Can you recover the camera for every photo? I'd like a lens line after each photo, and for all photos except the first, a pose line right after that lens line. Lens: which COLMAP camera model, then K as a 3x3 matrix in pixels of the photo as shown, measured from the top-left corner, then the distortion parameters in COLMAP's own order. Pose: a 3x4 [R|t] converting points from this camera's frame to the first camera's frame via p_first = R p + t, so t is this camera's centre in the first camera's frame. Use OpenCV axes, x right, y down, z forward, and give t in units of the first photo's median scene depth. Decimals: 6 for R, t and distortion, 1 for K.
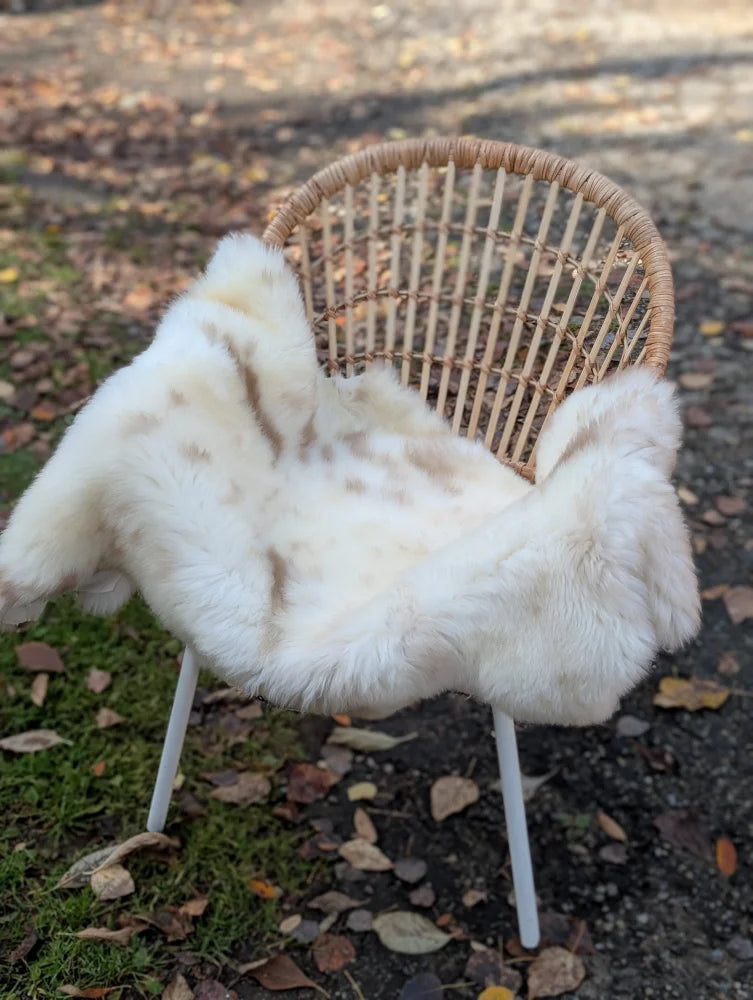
lens RADIAL K [[1463.3, 0, 367.3], [0, 1463.3, 503.3], [0, 0, 1]] dist [0.161925, -0.737613]
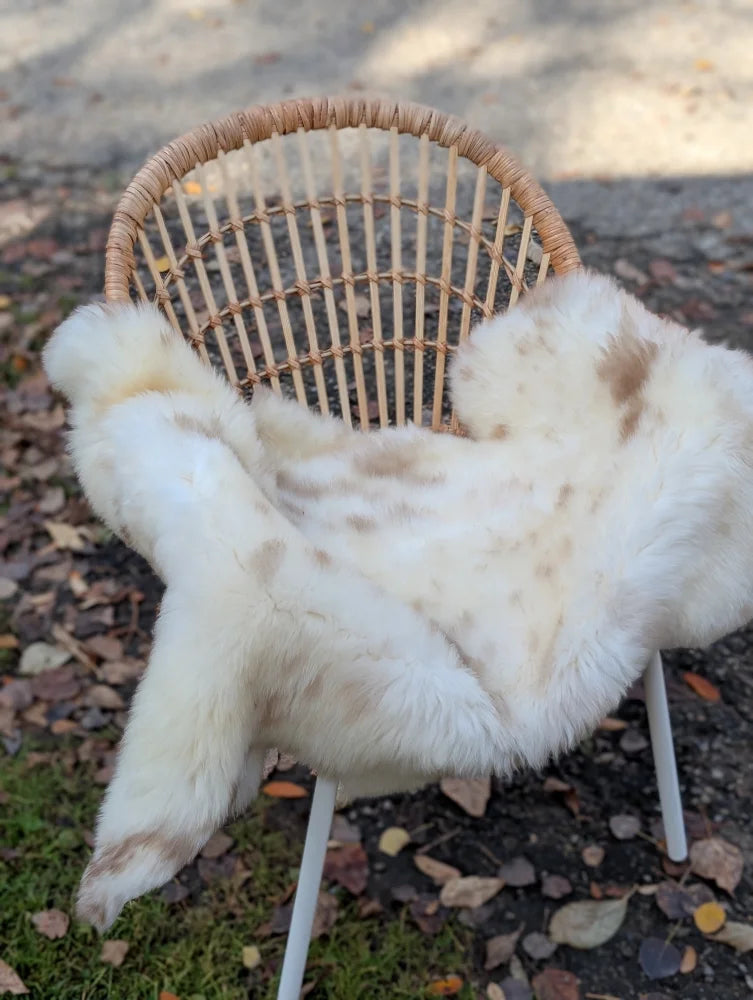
lens RADIAL K [[1475.8, 0, 376.5], [0, 1475.8, 500.0], [0, 0, 1]] dist [0.101434, -0.614667]
pose [[0.694097, -0.441930, 0.568267, -0.470671], [0.412308, 0.891137, 0.189414, -0.178230], [-0.590111, 0.102829, 0.800746, 0.290558]]
